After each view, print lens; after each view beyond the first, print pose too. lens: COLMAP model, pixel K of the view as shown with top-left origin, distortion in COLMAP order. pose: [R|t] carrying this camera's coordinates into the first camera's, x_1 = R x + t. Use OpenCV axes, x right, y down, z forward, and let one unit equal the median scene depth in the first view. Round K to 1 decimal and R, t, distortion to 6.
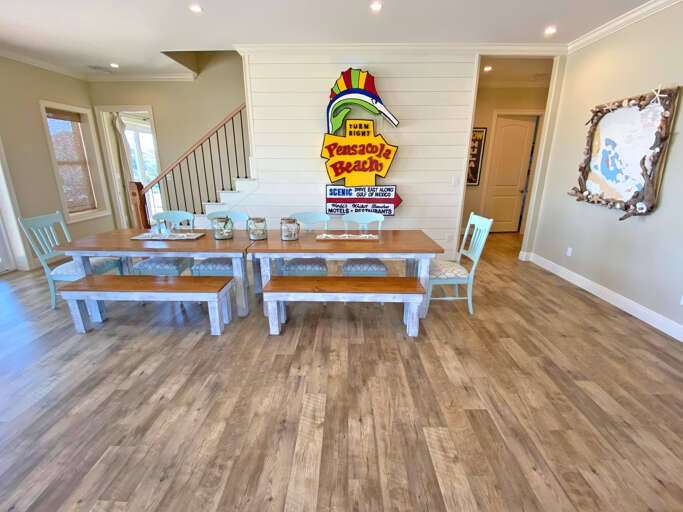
lens RADIAL K [[311.3, 0, 340.9], [0, 311.3, 261.4], [0, 0, 1]] dist [0.022284, -0.020674]
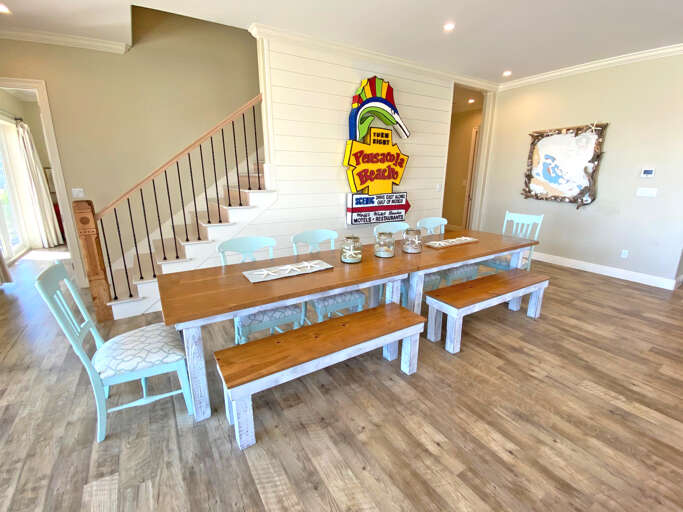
lens RADIAL K [[311.3, 0, 342.2], [0, 311.3, 261.2], [0, 0, 1]] dist [0.022284, -0.020674]
pose [[0.833367, -0.150981, 0.531700, -0.642691], [0.165020, 0.986059, 0.021355, -0.075132], [-0.527512, 0.069944, 0.846664, 0.246206]]
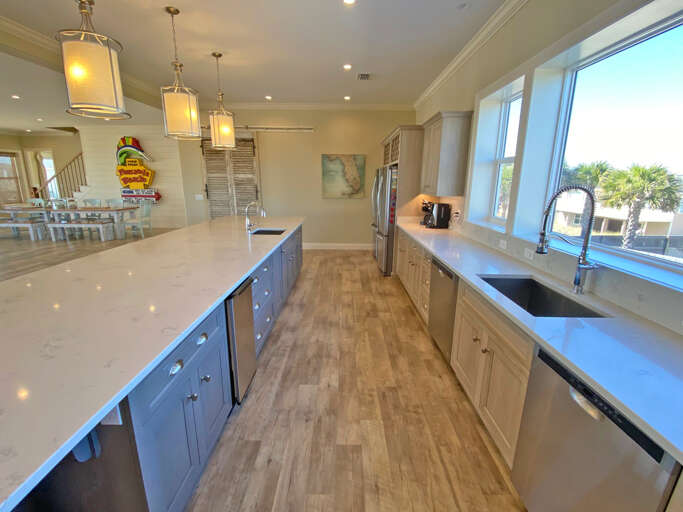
lens RADIAL K [[311.3, 0, 347.1], [0, 311.3, 254.2], [0, 0, 1]] dist [0.022284, -0.020674]
pose [[0.999915, 0.009488, 0.008897, 1.530395], [-0.008811, 0.997272, -0.073280, 0.349672], [-0.009568, 0.073196, 0.997272, -1.121623]]
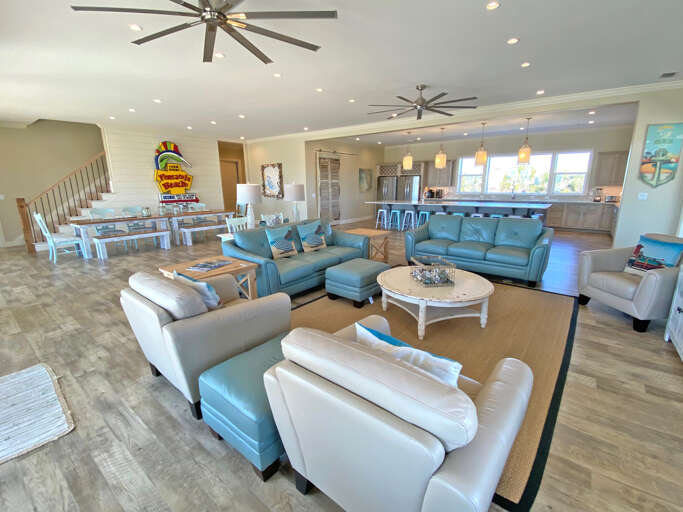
lens RADIAL K [[311.3, 0, 341.6], [0, 311.3, 261.0], [0, 0, 1]] dist [0.022284, -0.020674]
pose [[0.605384, -0.198456, 0.770795, -1.037269], [0.238269, 0.969193, 0.062401, 0.339453], [-0.759433, 0.145880, 0.634020, -1.155982]]
